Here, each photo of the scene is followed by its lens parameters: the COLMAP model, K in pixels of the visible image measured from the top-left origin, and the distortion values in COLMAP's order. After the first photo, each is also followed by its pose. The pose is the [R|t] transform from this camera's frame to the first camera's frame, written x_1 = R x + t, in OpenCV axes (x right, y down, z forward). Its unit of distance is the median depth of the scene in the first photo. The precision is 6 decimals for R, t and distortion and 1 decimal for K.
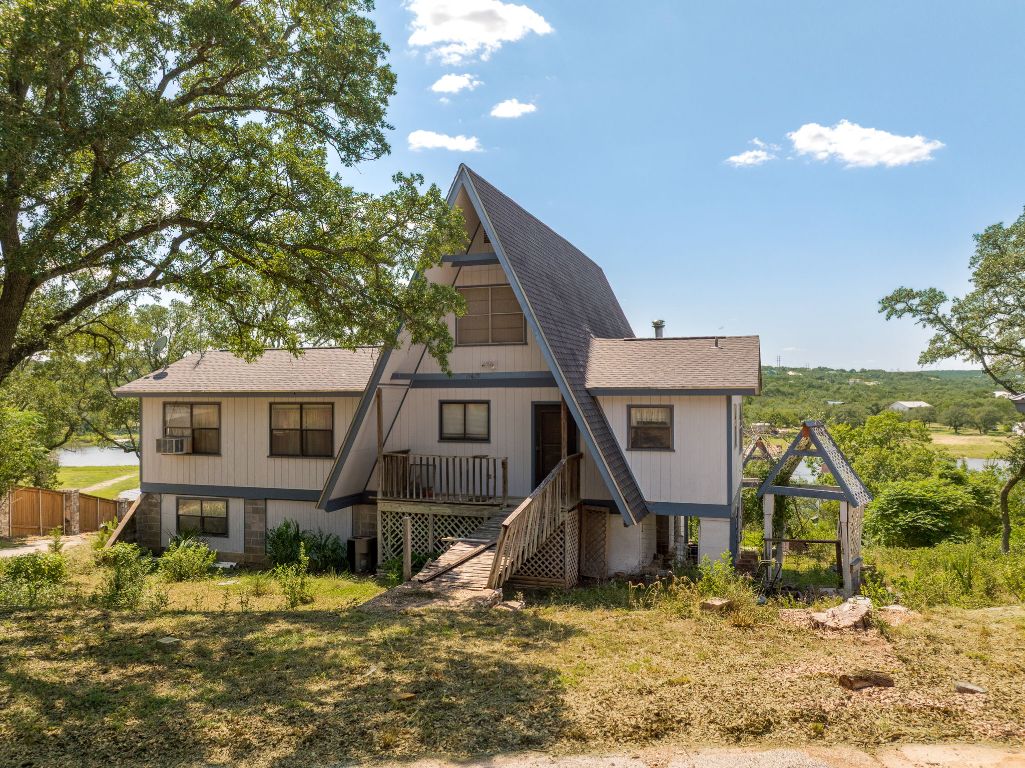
lens RADIAL K [[784.7, 0, 504.0], [0, 784.7, 382.7], [0, 0, 1]] dist [-0.022362, -0.006792]
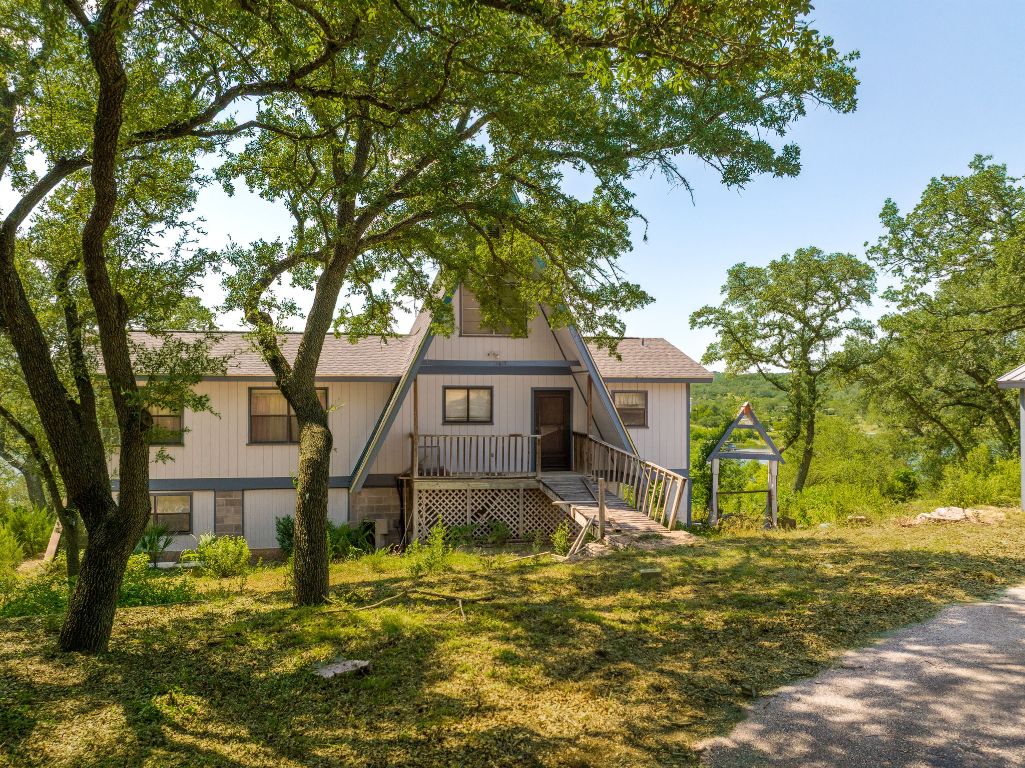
lens RADIAL K [[784.7, 0, 507.0], [0, 784.7, 386.9], [0, 0, 1]] dist [-0.022362, -0.006792]
pose [[0.867168, 0.010862, 0.497897, -0.563746], [-0.013707, 0.999904, 0.002060, 0.021154], [-0.497827, -0.008611, 0.867234, 0.028743]]
